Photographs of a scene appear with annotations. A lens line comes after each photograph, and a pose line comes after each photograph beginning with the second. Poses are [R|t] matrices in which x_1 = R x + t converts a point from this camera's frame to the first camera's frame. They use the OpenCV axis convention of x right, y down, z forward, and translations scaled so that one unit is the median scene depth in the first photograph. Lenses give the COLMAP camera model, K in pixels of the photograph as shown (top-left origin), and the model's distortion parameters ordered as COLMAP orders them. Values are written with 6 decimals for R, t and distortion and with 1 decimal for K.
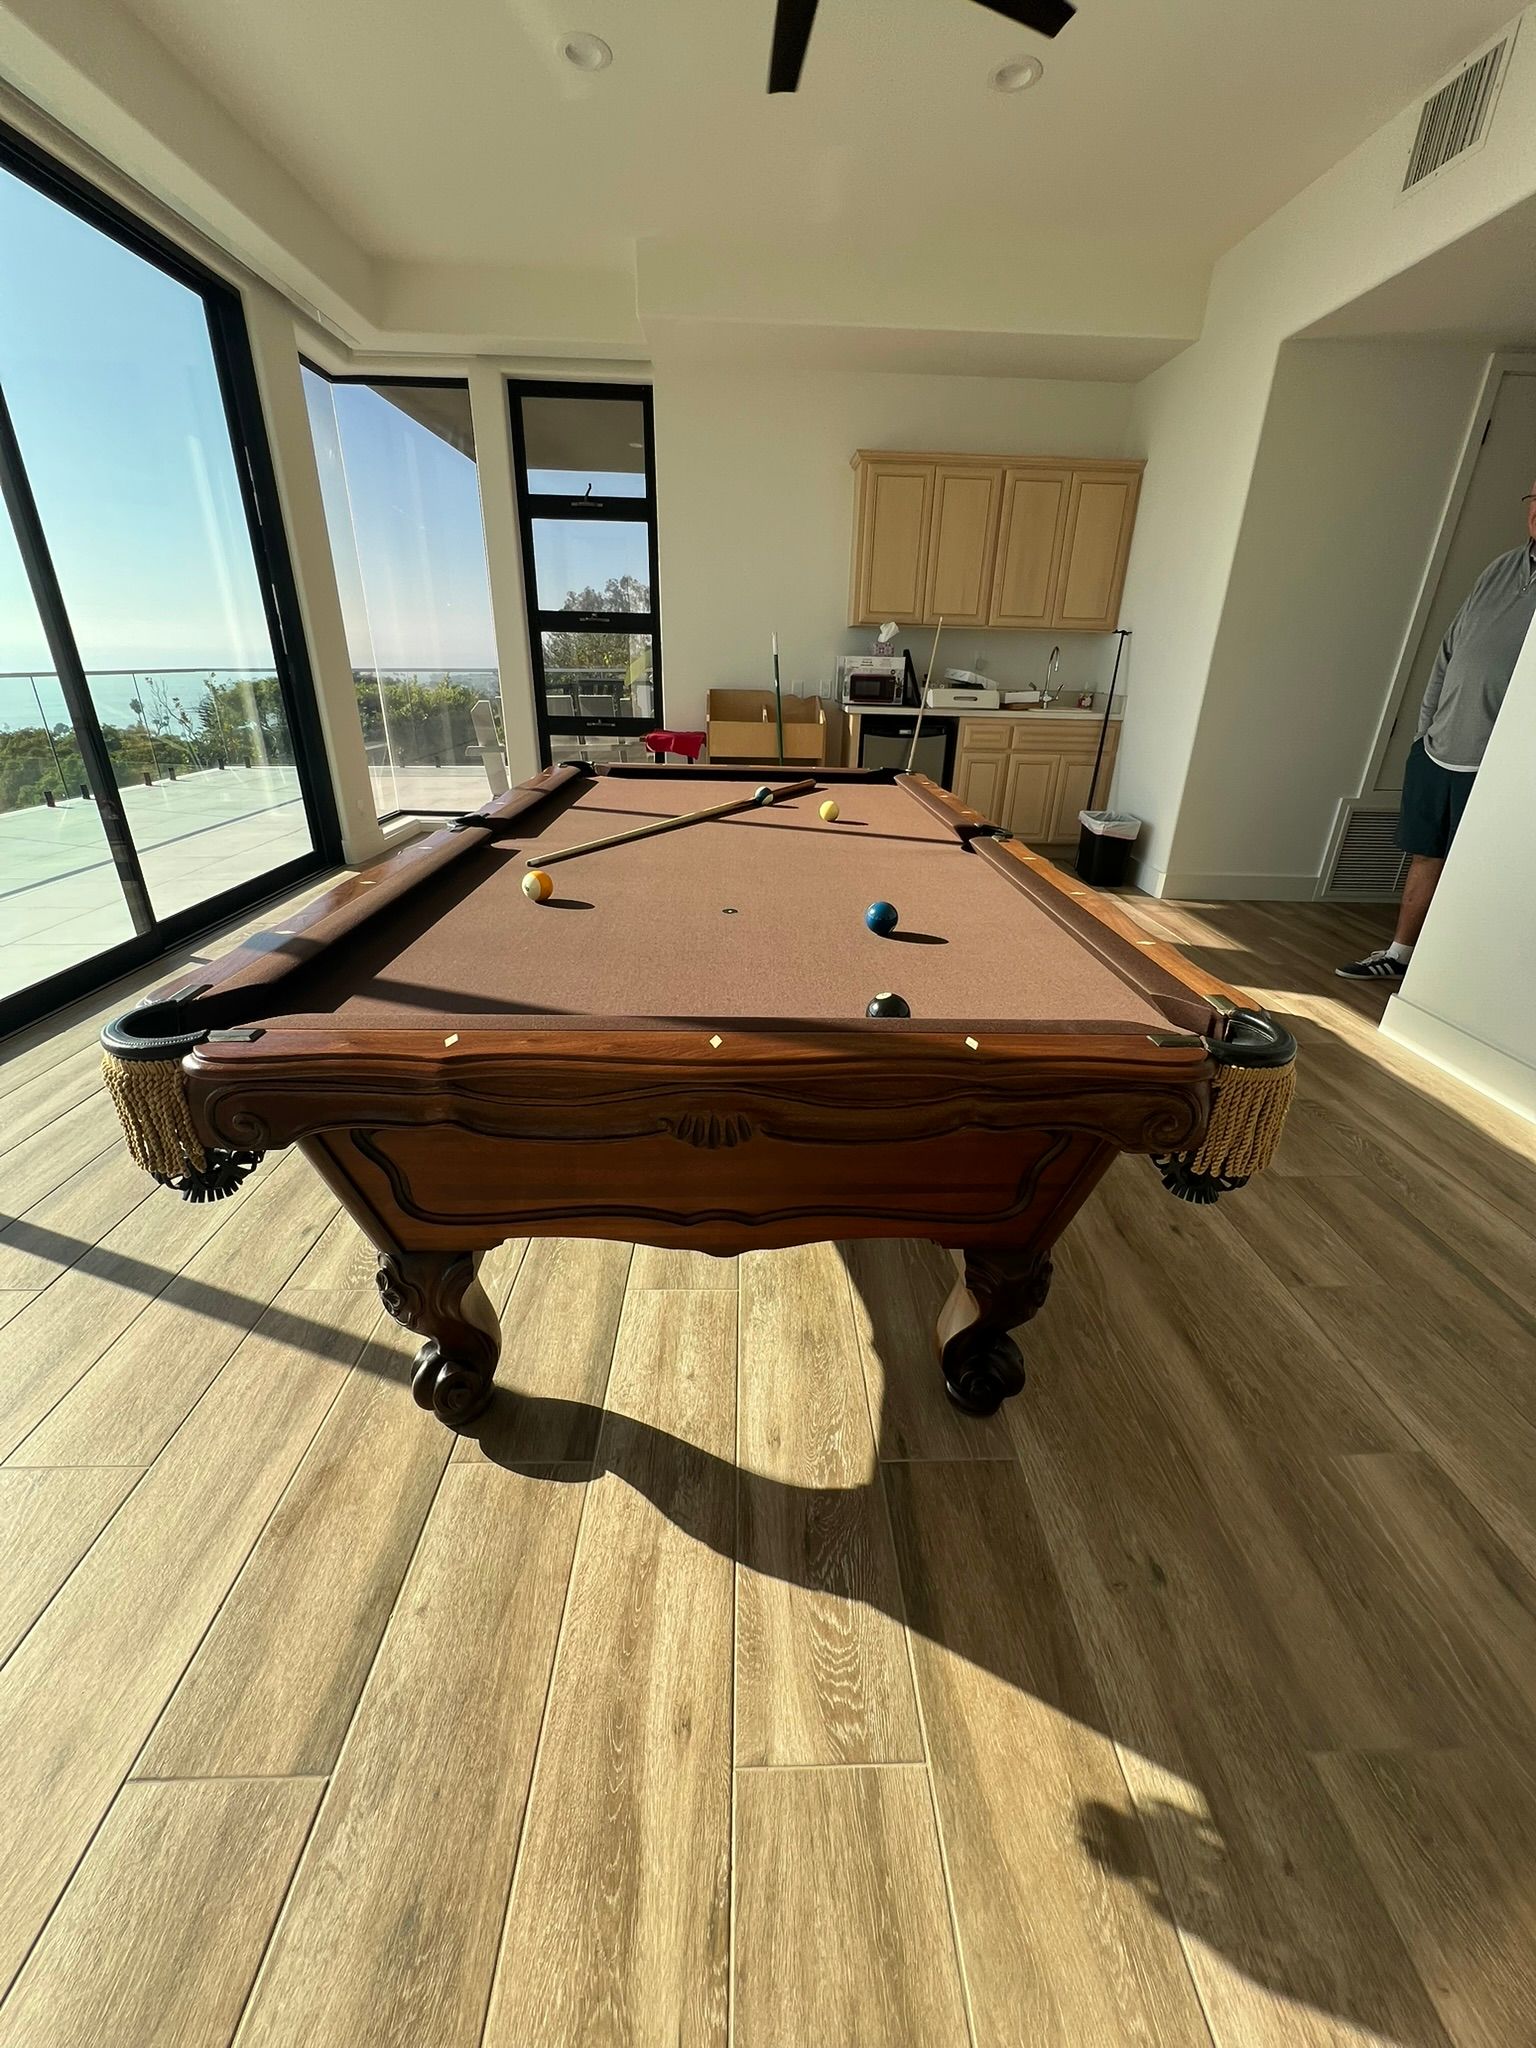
lens RADIAL K [[826.4, 0, 771.4], [0, 826.4, 1019.7], [0, 0, 1]] dist [-0.002416, -0.000155]
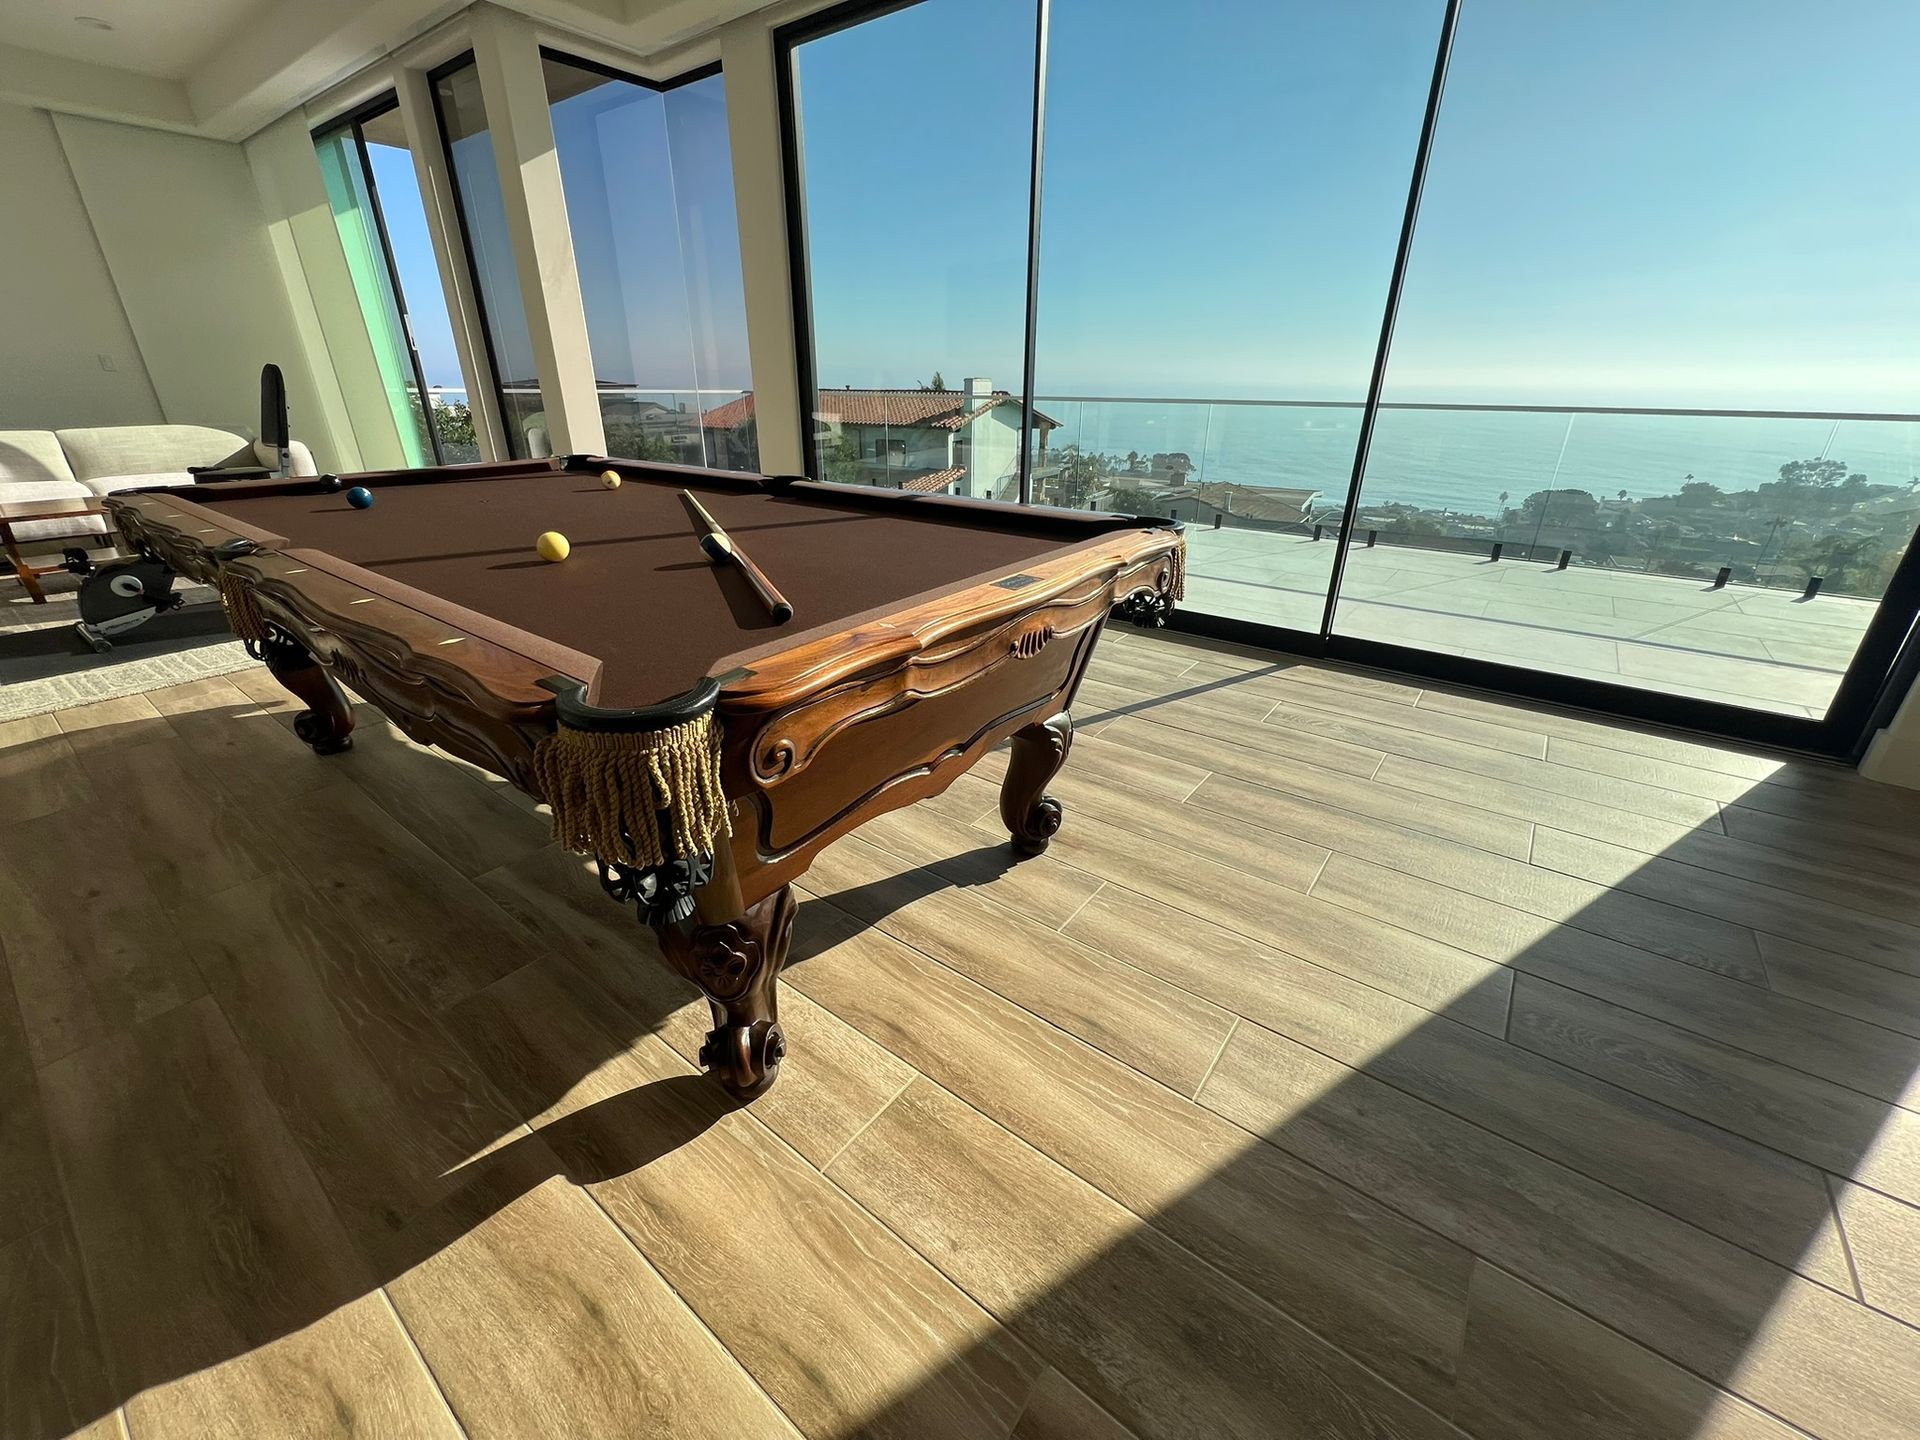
lens RADIAL K [[766.5, 0, 955.2], [0, 766.5, 714.9], [0, 0, 1]] dist [-0.002350, -0.000058]
pose [[-0.629014, 0.288513, -0.721873, 0.553299], [-0.332918, 0.739150, 0.585511, -0.985199], [0.702500, 0.608619, -0.368885, 2.431508]]
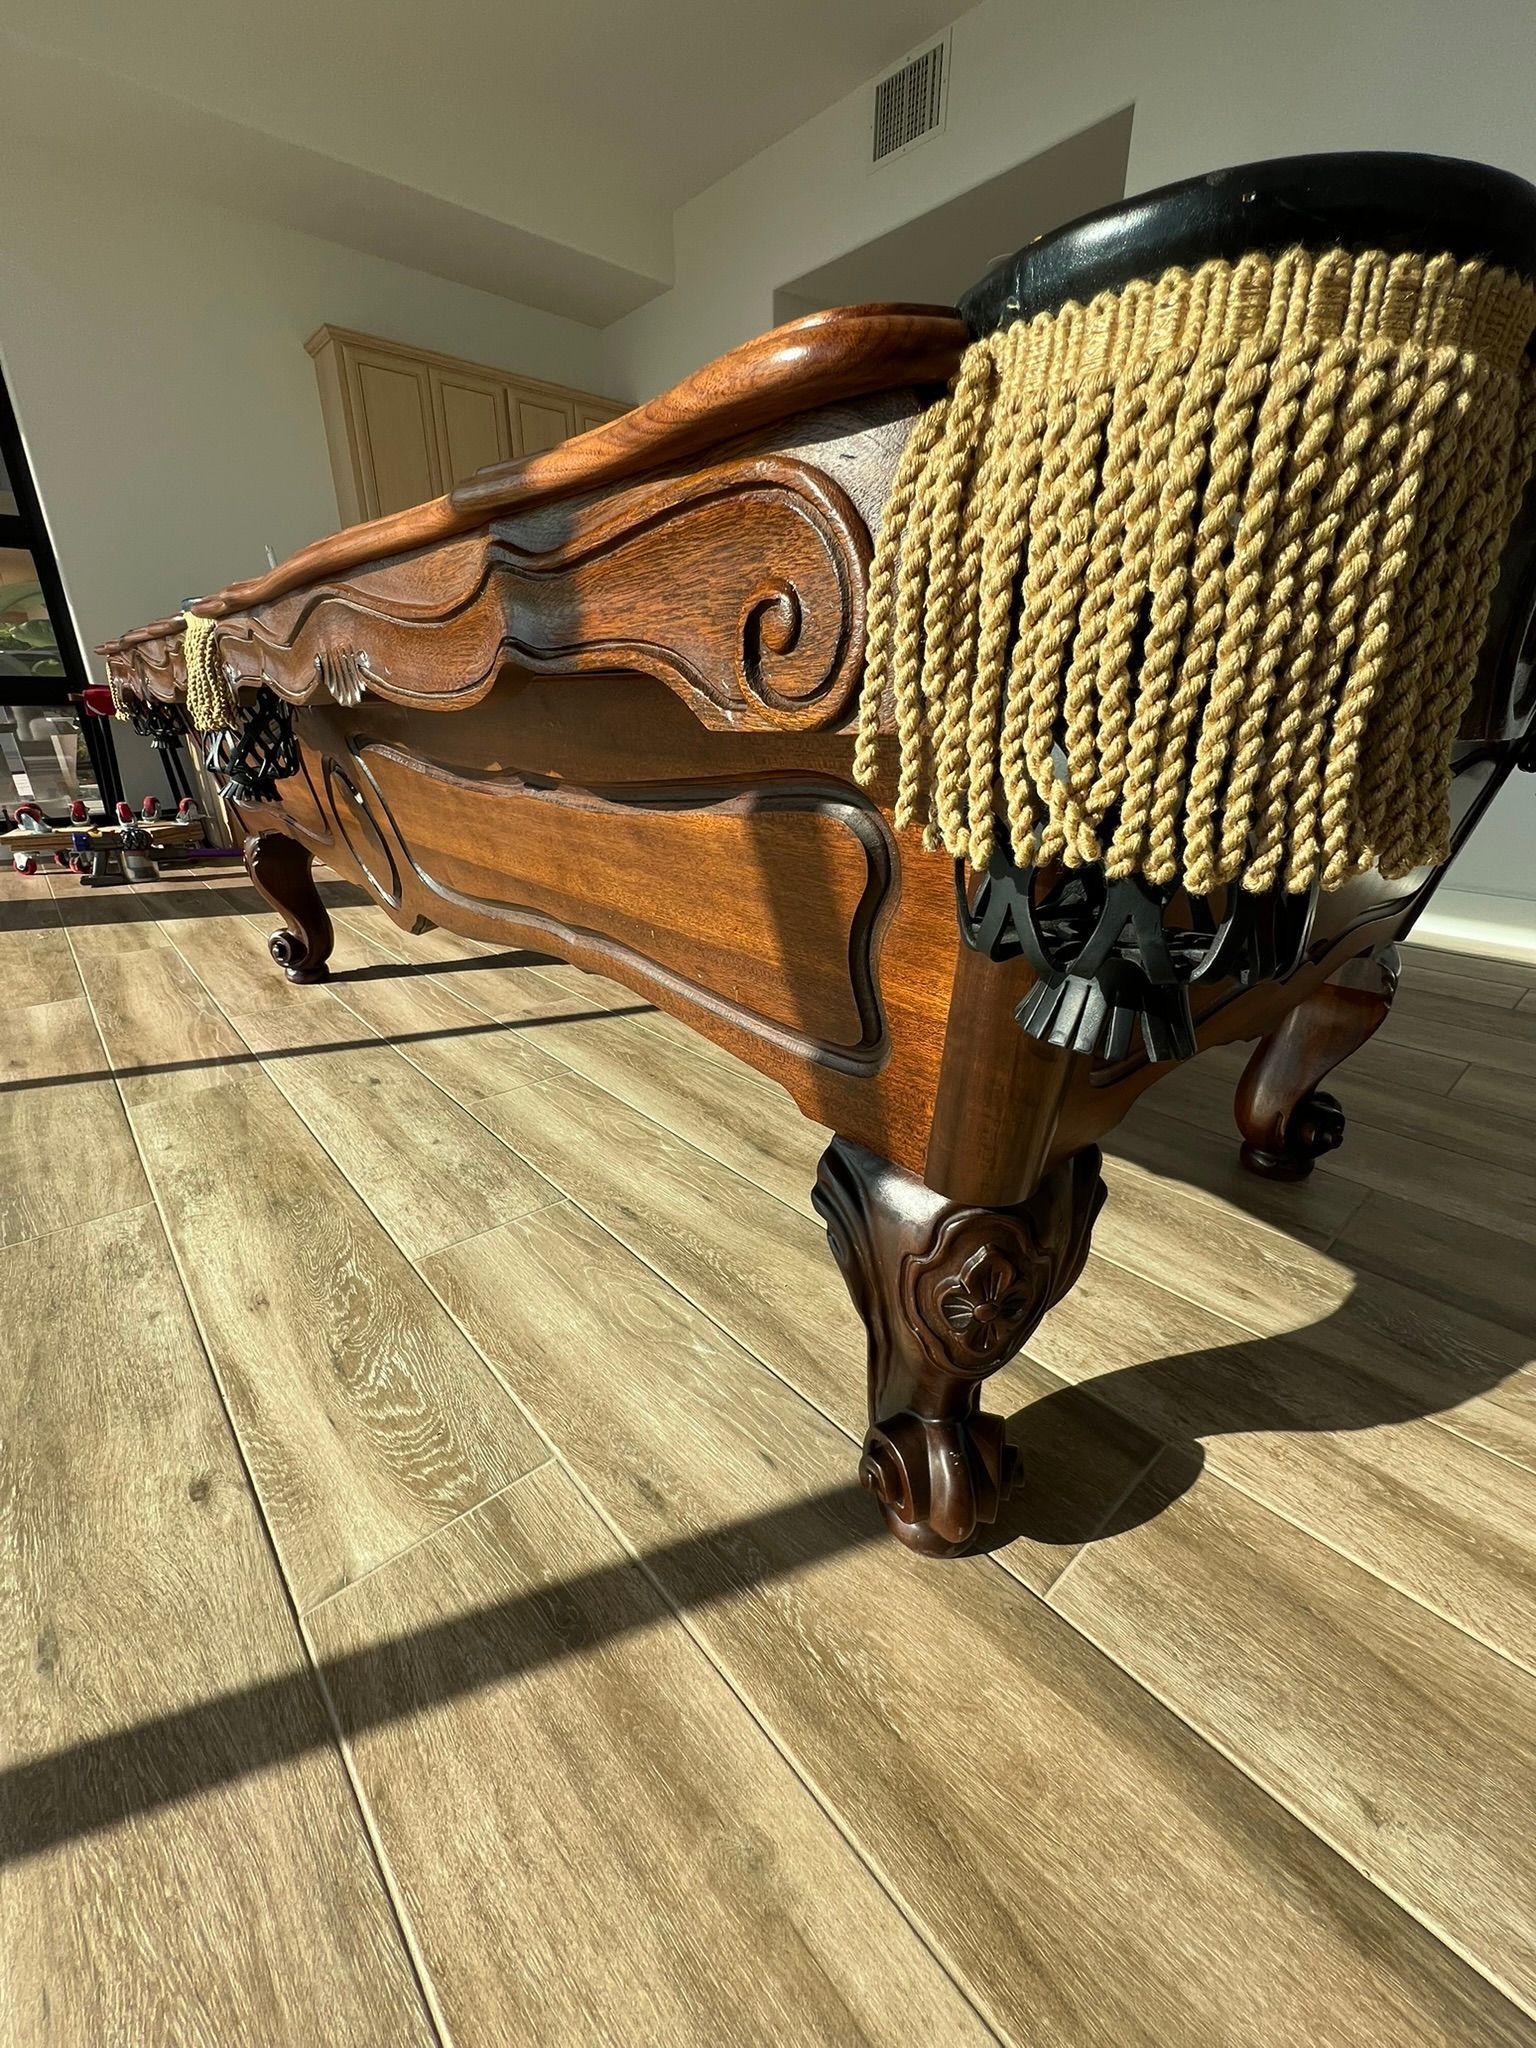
lens RADIAL K [[817.6, 0, 778.8], [0, 817.6, 1019.7], [0, 0, 1]] dist [-0.002350, -0.000058]
pose [[0.760687, -0.257467, 0.595874, -0.635387], [0.274302, 0.959484, 0.064406, 0.090164], [-0.588314, 0.114456, 0.800491, 0.556216]]
